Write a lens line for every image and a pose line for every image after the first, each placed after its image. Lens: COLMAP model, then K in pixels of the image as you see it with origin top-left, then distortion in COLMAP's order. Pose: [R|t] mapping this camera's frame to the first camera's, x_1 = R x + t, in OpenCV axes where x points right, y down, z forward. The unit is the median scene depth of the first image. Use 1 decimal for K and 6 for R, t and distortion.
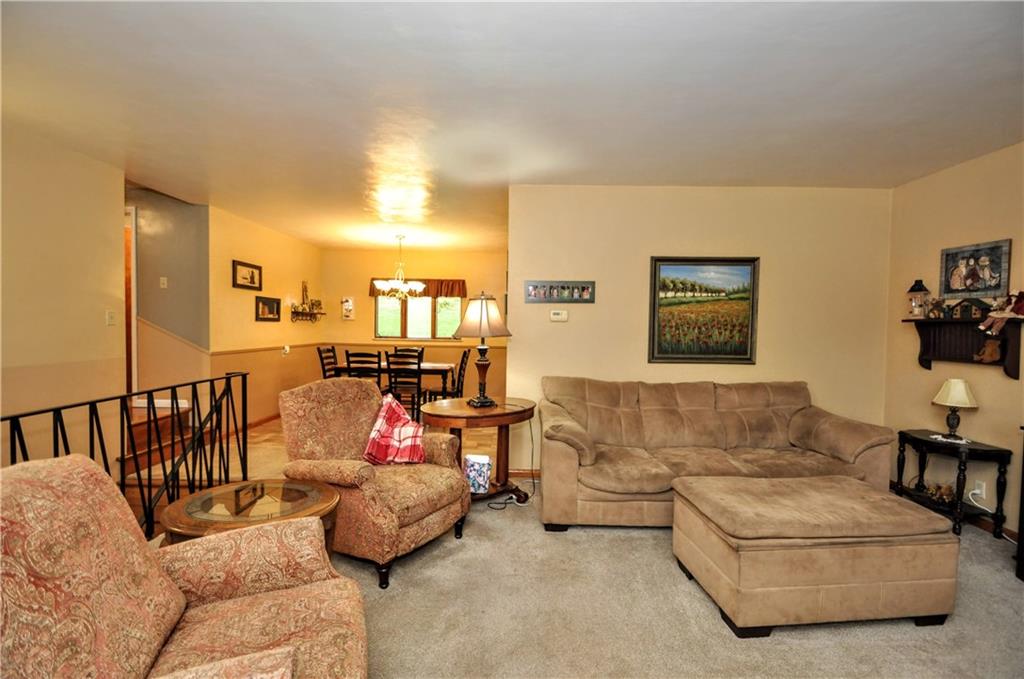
lens RADIAL K [[436.0, 0, 512.0], [0, 436.0, 339.5], [0, 0, 1]] dist [0.002618, -0.010216]
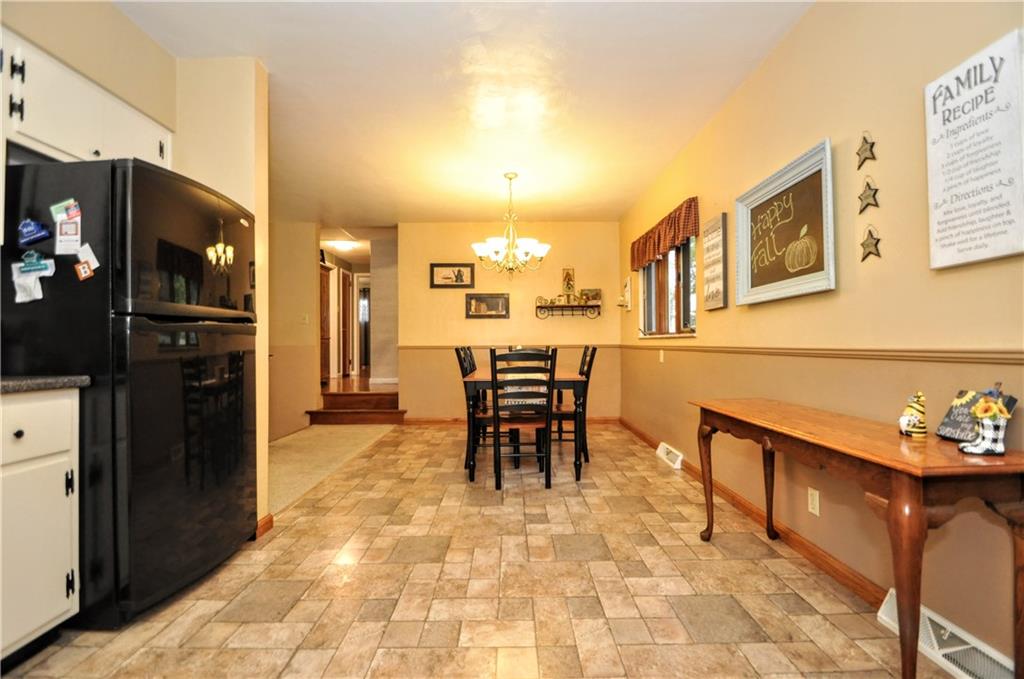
lens RADIAL K [[446.0, 0, 505.9], [0, 446.0, 340.4], [0, 0, 1]] dist [0.001497, -0.011745]
pose [[0.015301, -0.025378, -0.999561, 0.693498], [-0.025179, 0.999351, -0.025758, 0.050729], [0.999566, 0.025562, 0.014652, 1.701386]]
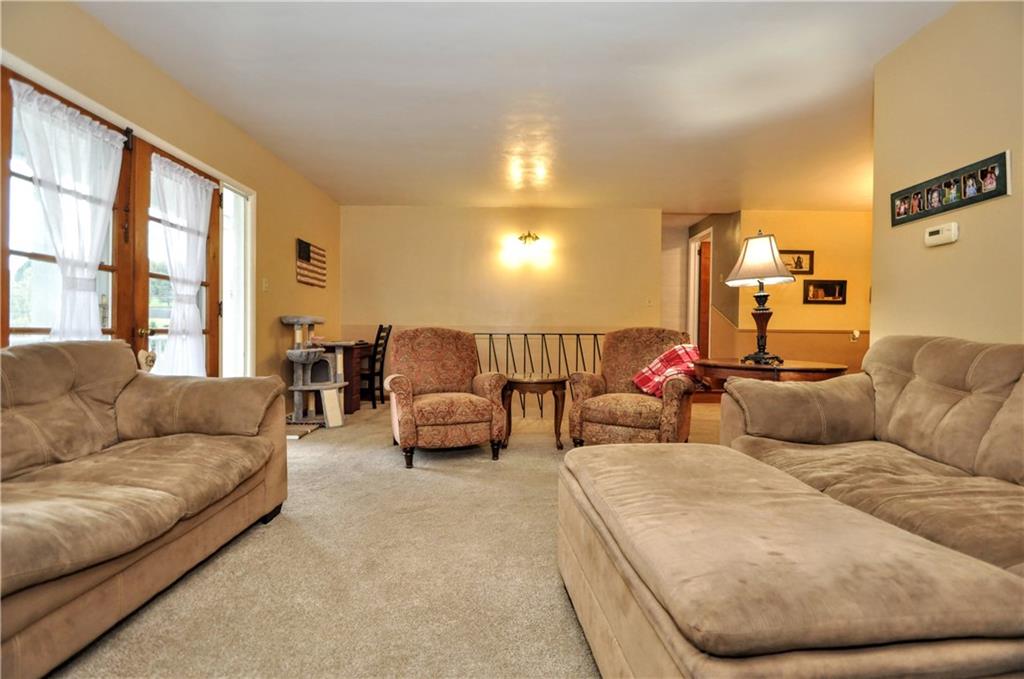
lens RADIAL K [[436.0, 0, 512.0], [0, 436.0, 339.5], [0, 0, 1]] dist [0.002618, -0.010216]
pose [[0.043906, 0.003218, -0.999030, 0.671059], [-0.039439, 0.999221, 0.001485, 0.109451], [0.998257, 0.039336, 0.043999, 0.409323]]
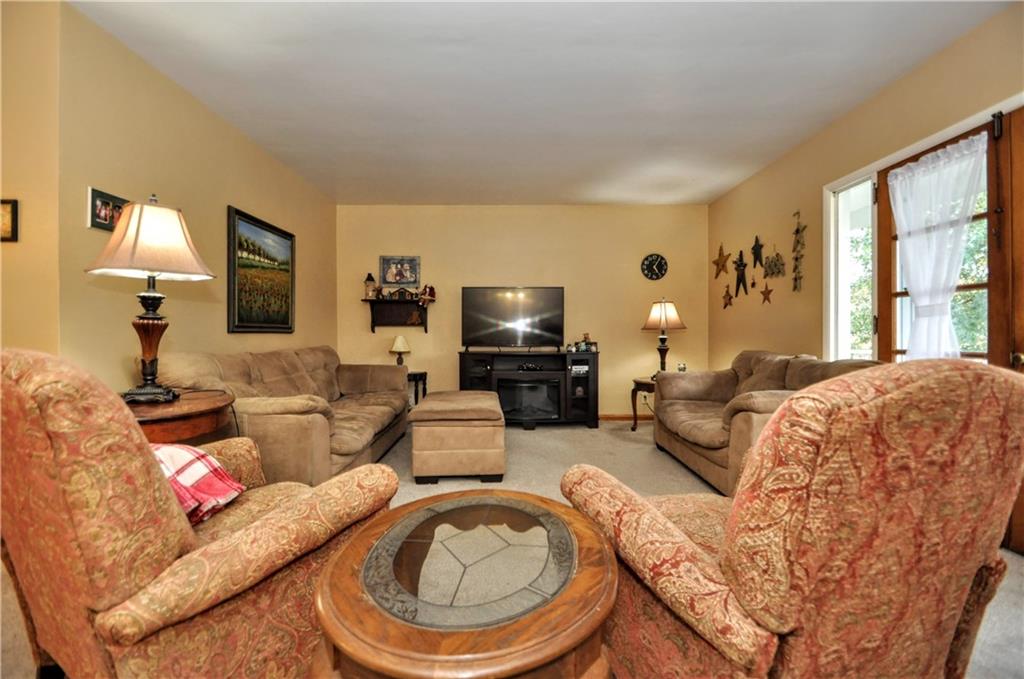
lens RADIAL K [[446.0, 0, 505.9], [0, 446.0, 340.4], [0, 0, 1]] dist [0.001497, -0.011745]
pose [[-0.009602, -0.022355, 0.999704, -0.553645], [0.033621, 0.999178, 0.022666, 0.068162], [-0.999389, 0.033829, -0.008842, 0.481870]]
